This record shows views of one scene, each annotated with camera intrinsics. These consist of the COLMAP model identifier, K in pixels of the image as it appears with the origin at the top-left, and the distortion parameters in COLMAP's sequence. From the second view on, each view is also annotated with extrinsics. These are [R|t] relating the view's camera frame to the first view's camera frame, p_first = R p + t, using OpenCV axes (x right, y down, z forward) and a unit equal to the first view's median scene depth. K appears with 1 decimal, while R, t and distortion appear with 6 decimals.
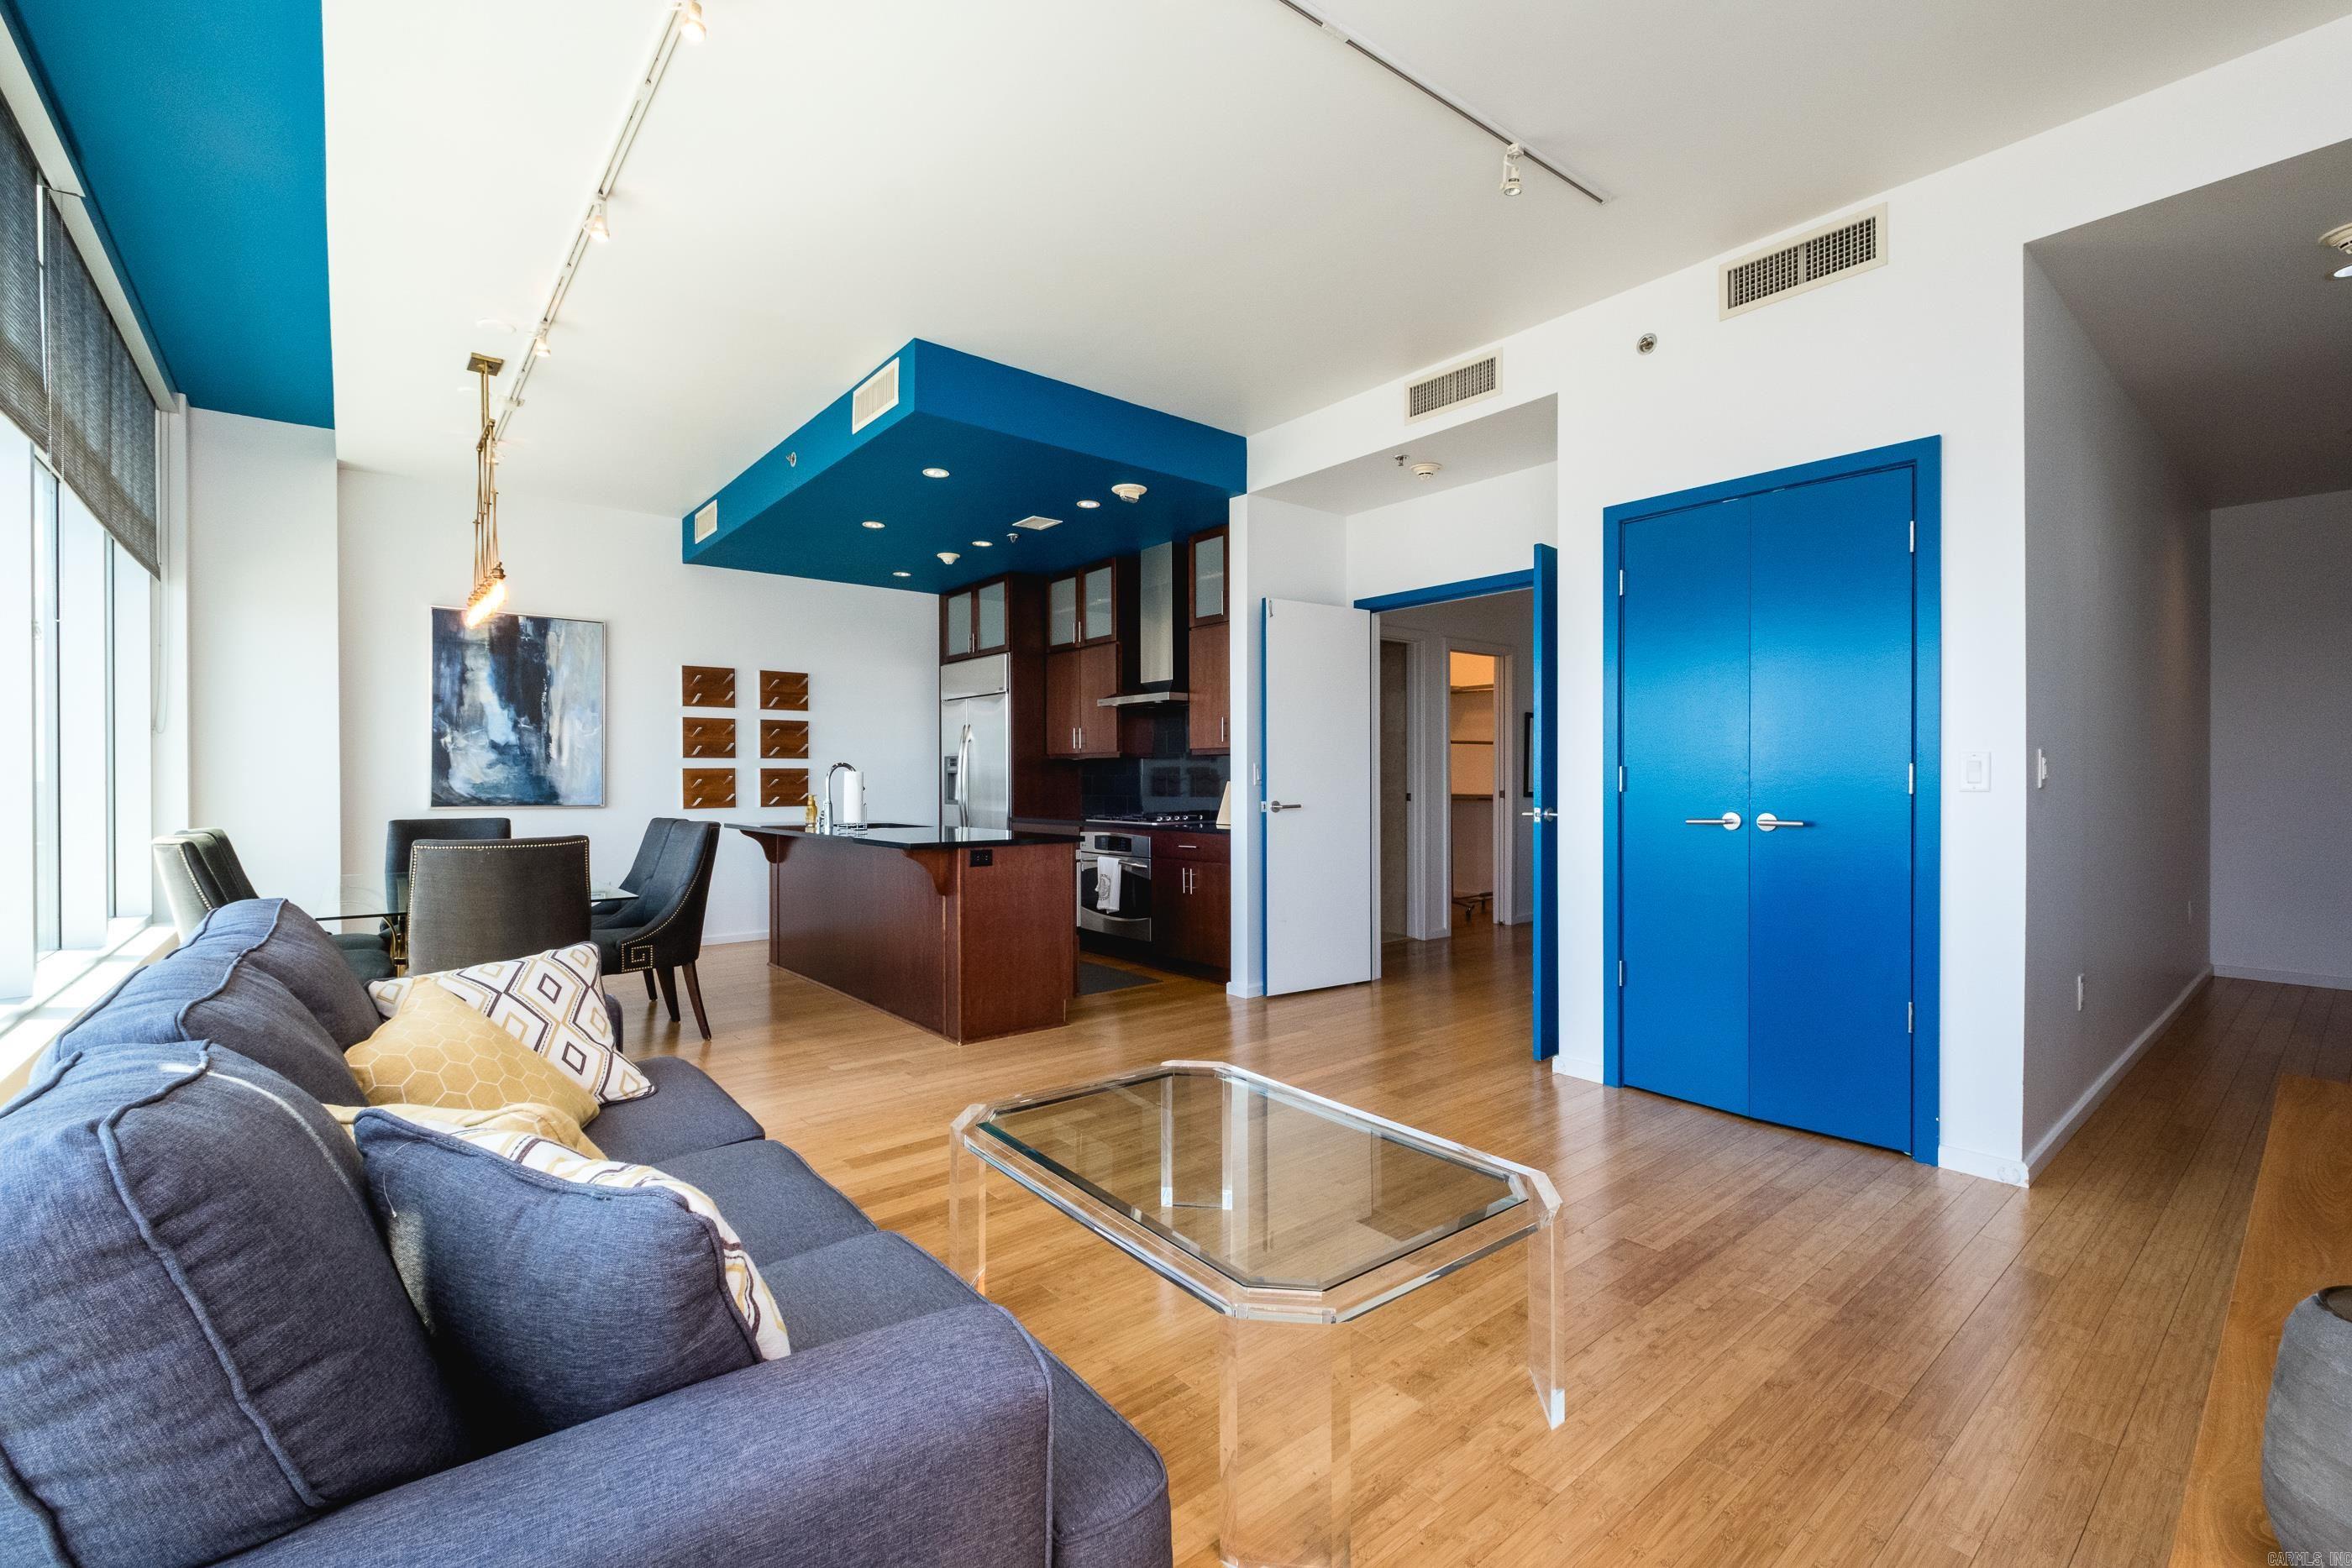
lens RADIAL K [[1033.2, 0, 1205.9], [0, 1033.2, 778.0], [0, 0, 1]] dist [-0.000043, -0.000333]
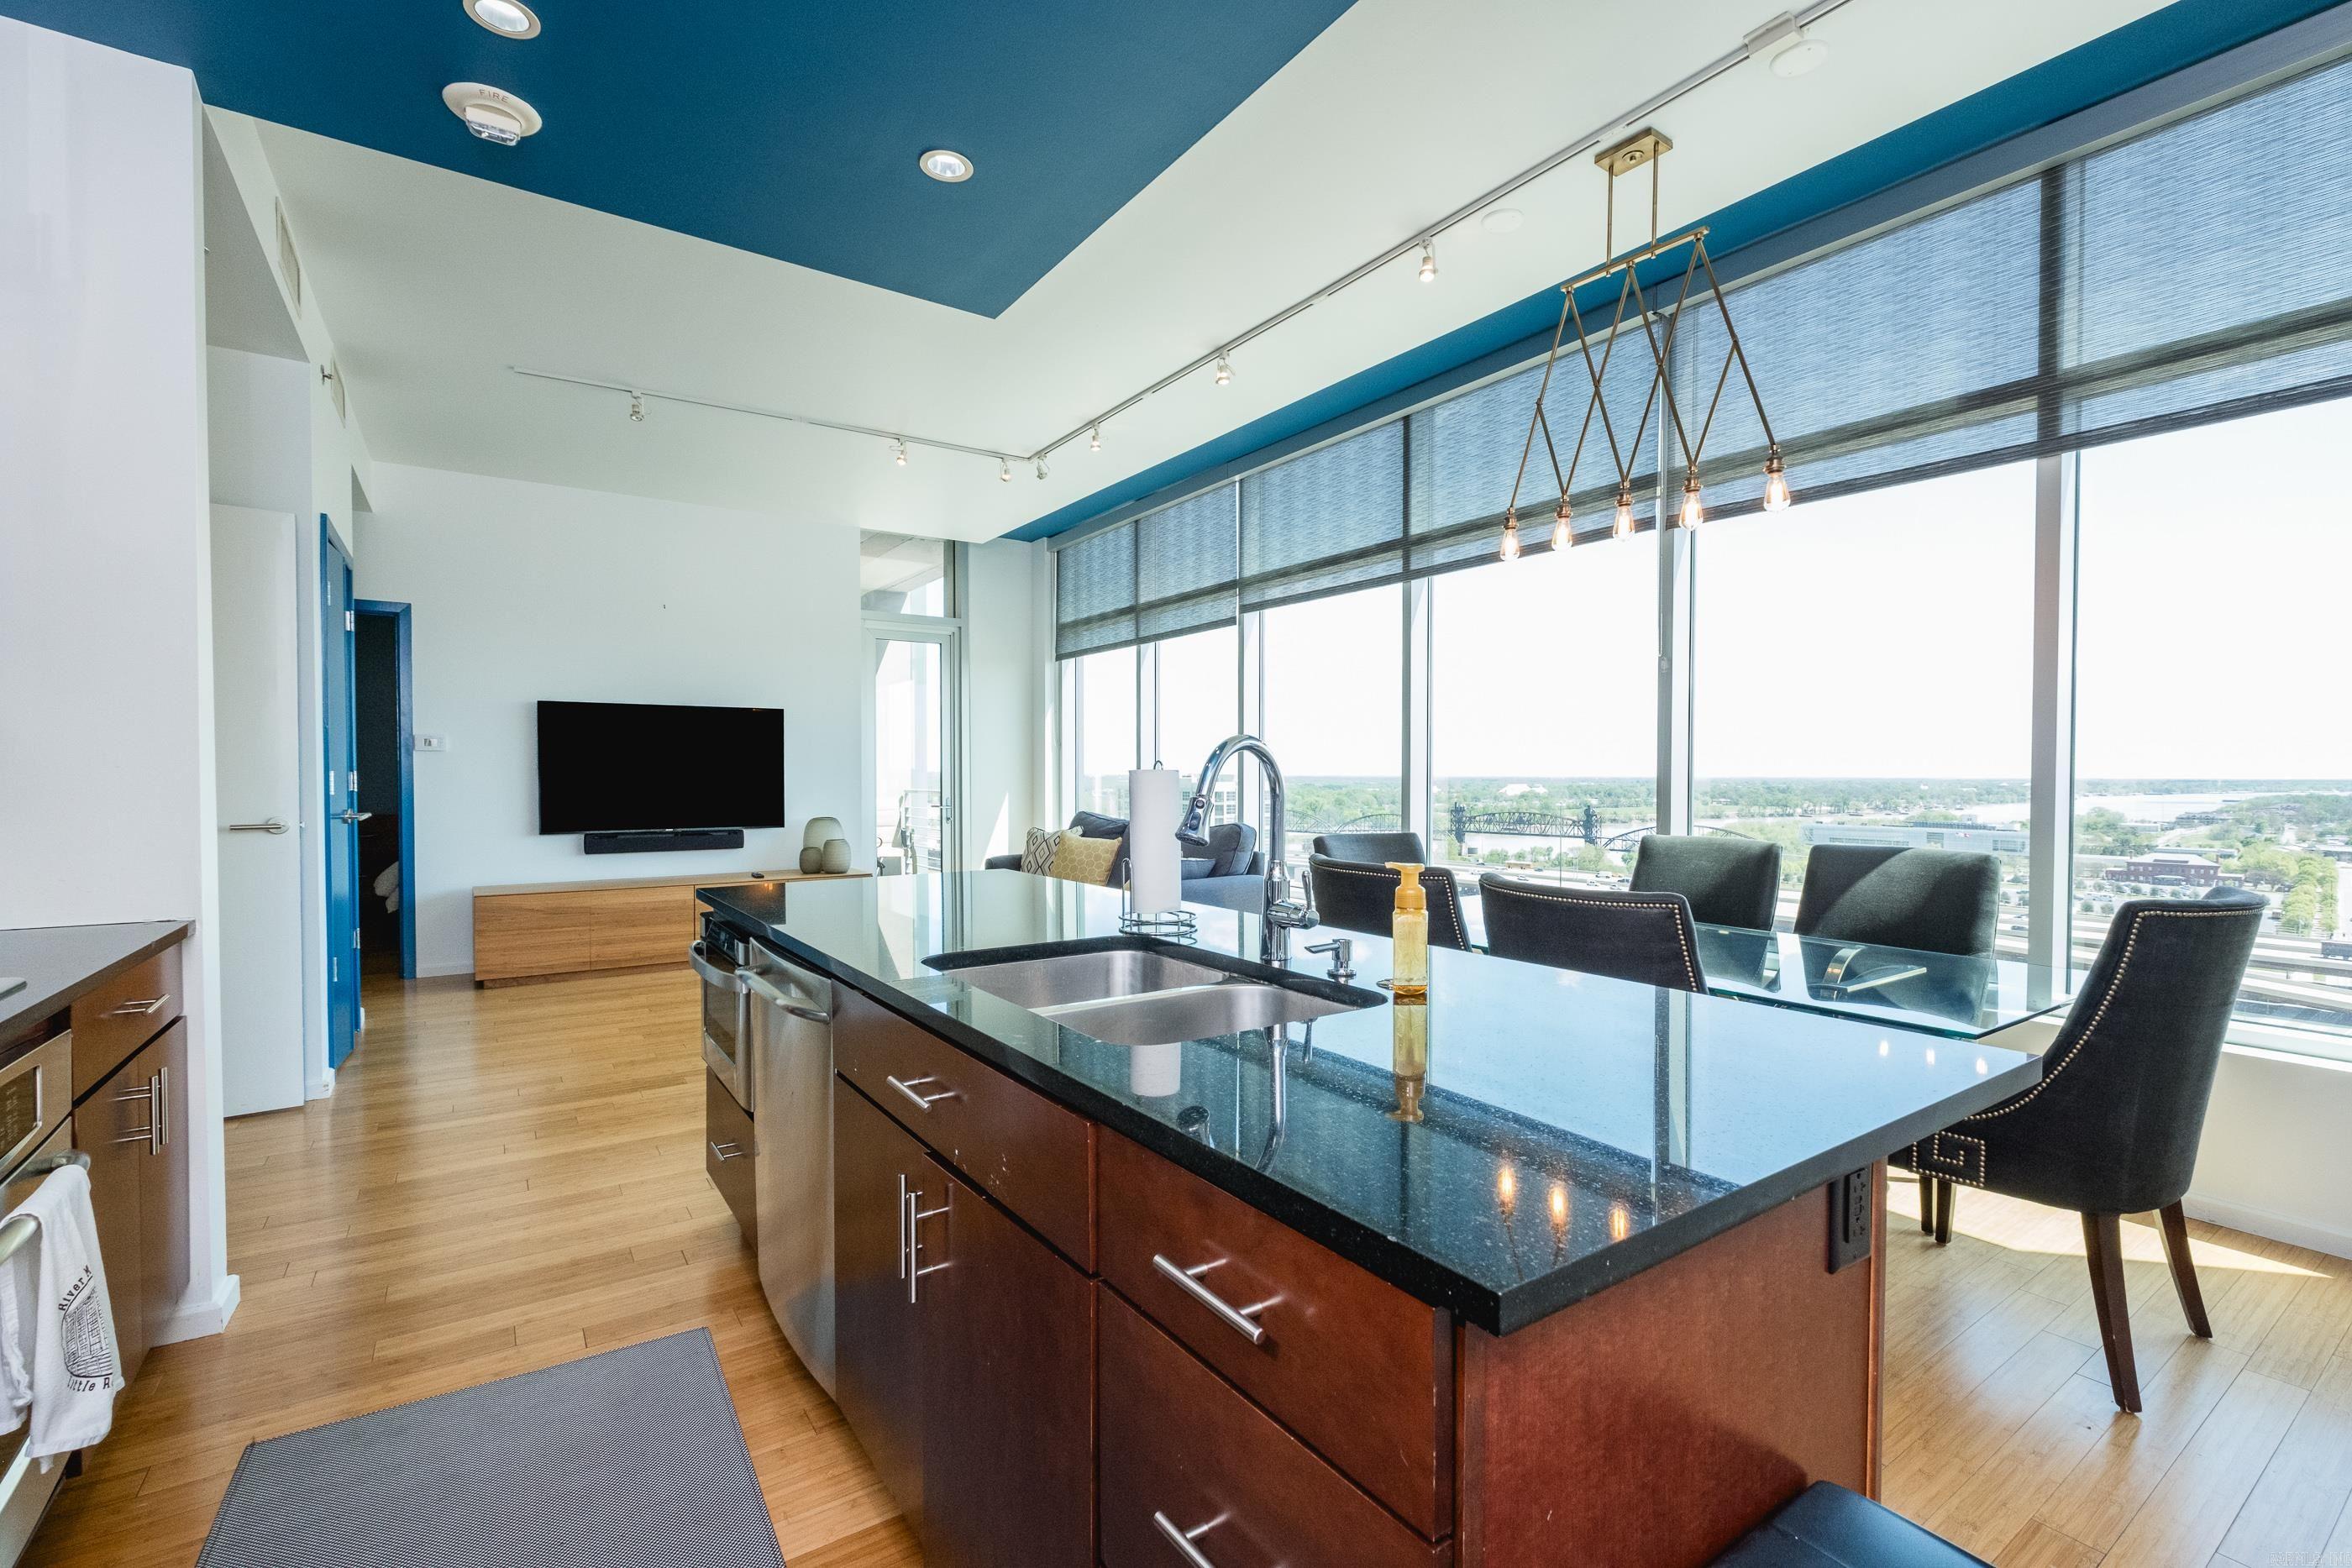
lens RADIAL K [[1023.4, 0, 1183.8], [0, 1023.4, 792.5], [0, 0, 1]] dist [-0.001404, -0.000272]
pose [[-0.996507, 0.000598, 0.083503, -0.321917], [0.002339, 0.999782, 0.020755, -0.004762], [-0.083473, 0.020877, -0.996291, 1.156456]]
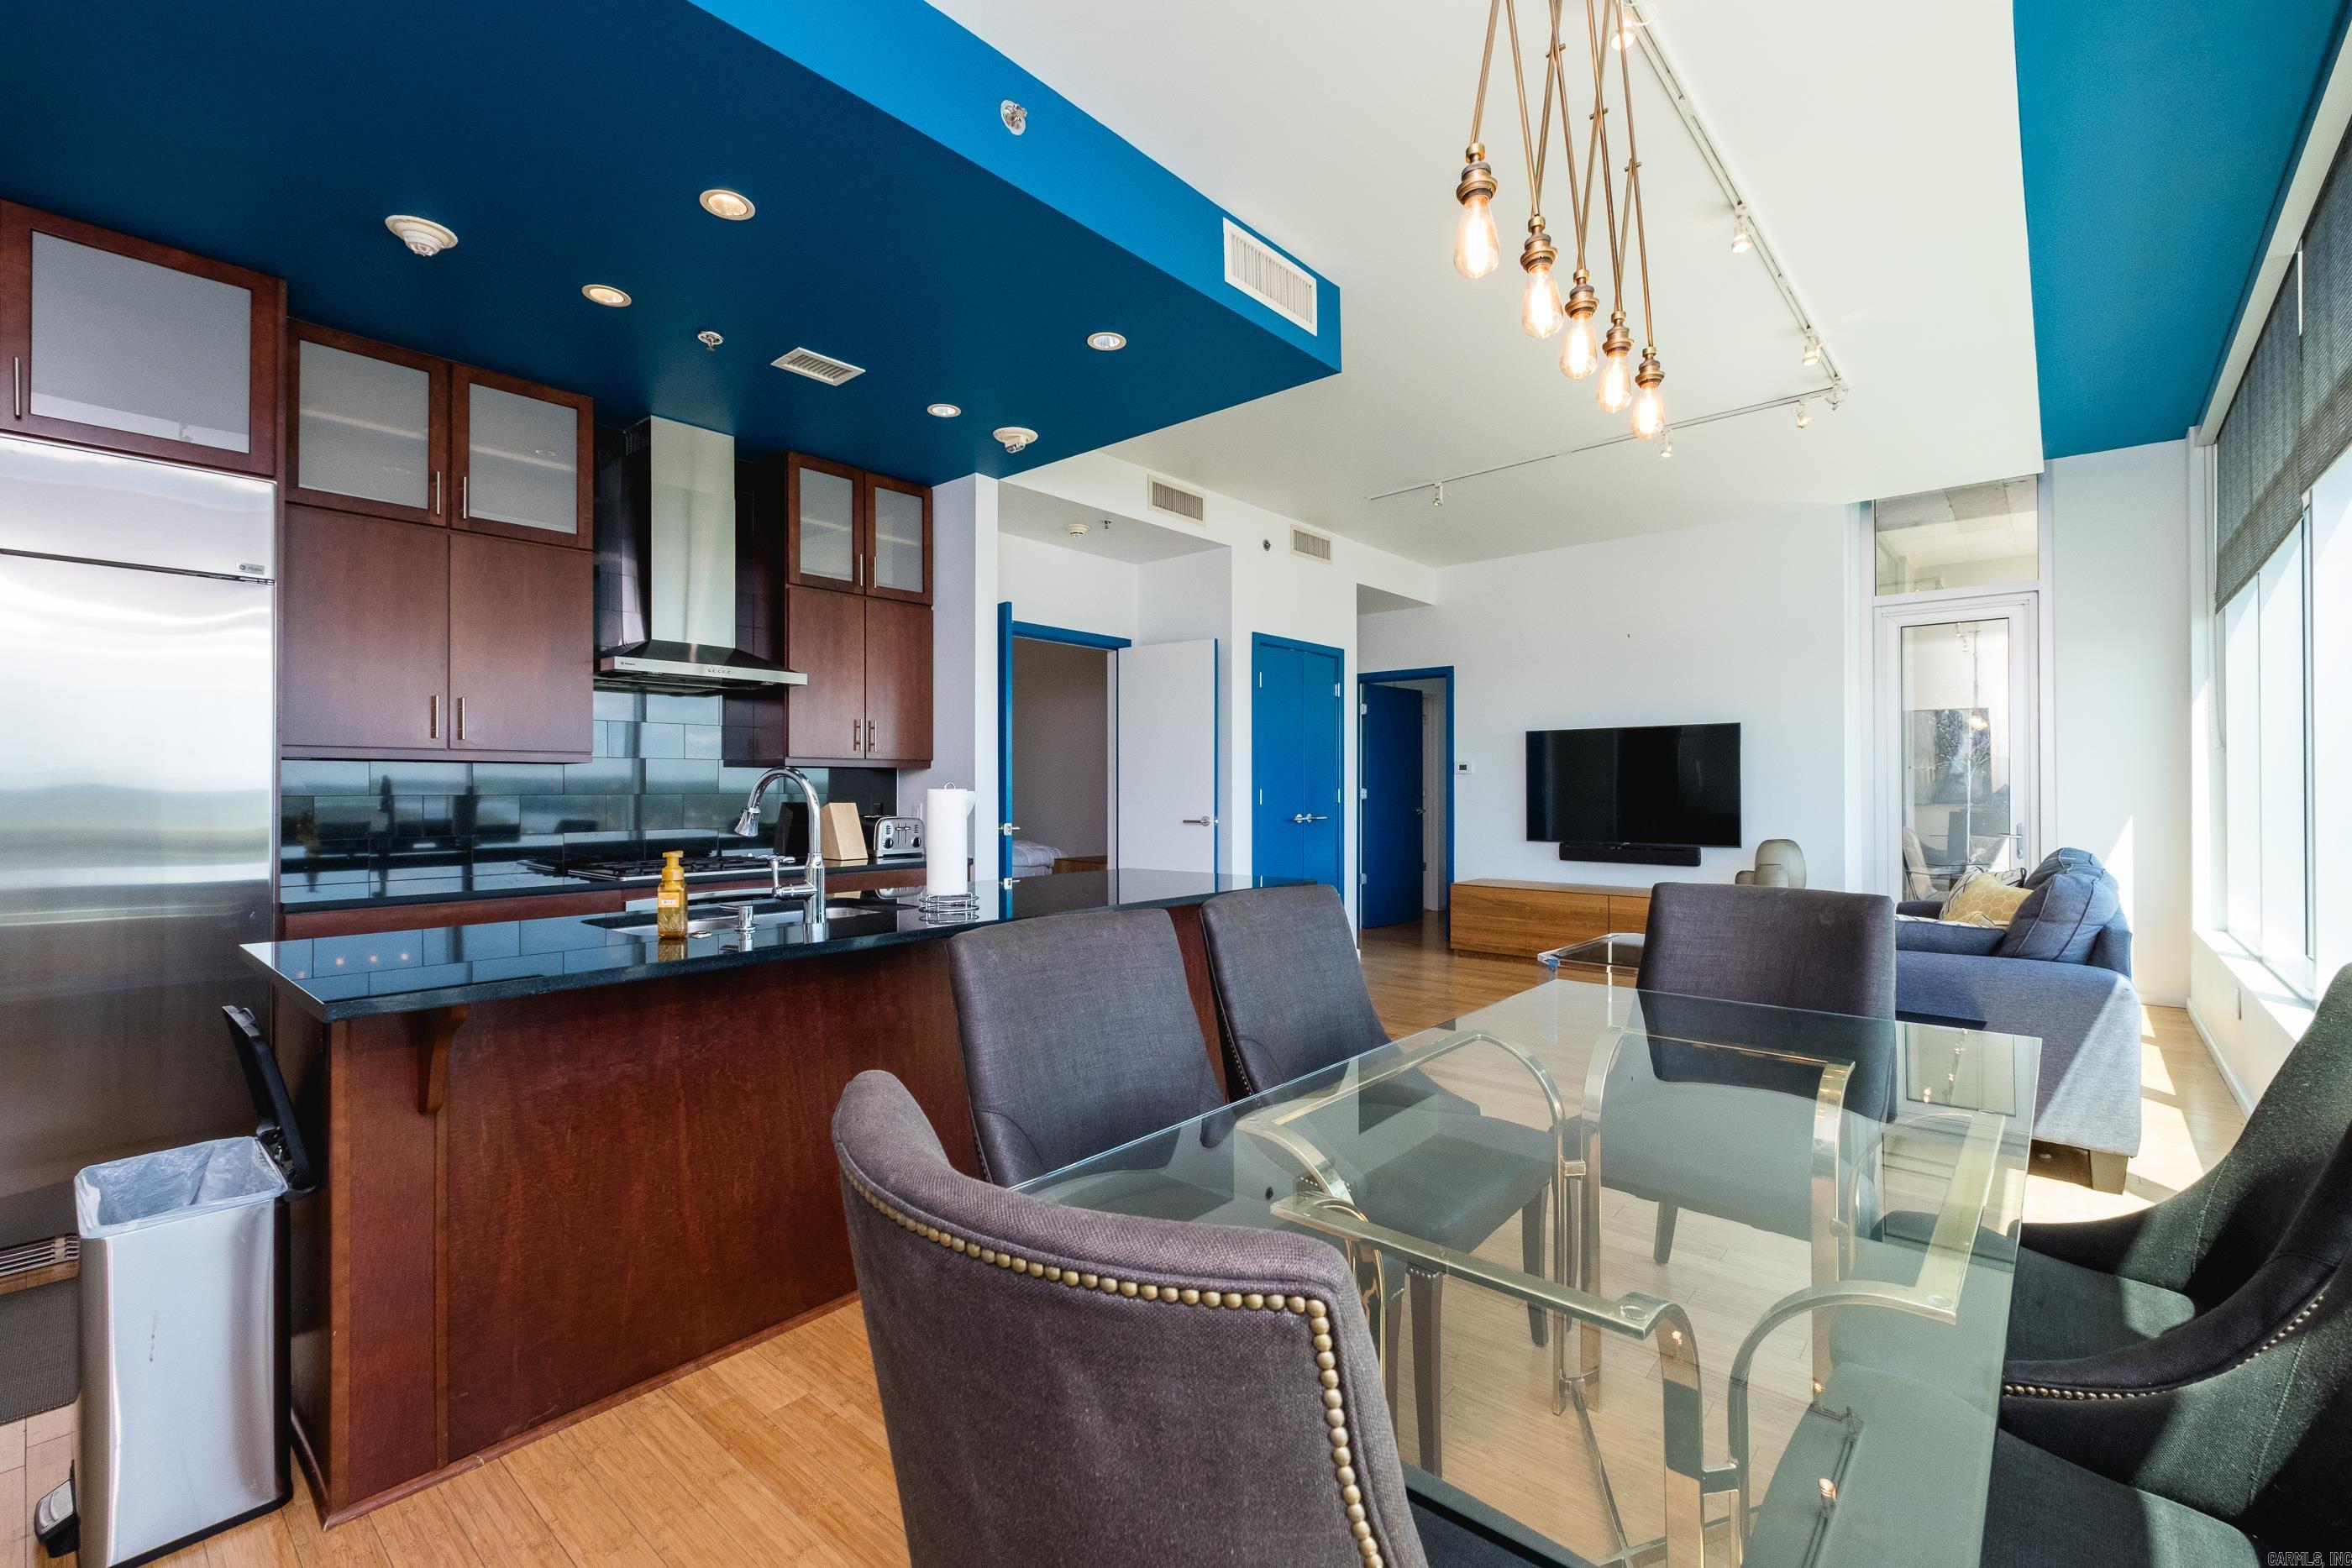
lens RADIAL K [[1000.3, 0, 1187.3], [0, 1000.3, 793.2], [0, 0, 1]] dist [-0.000470, -0.001255]
pose [[-0.161509, -0.000254, 0.986871, -0.703771], [0.002227, 0.999997, 0.000622, -0.003381], [-0.986869, 0.002298, -0.161508, 0.821661]]
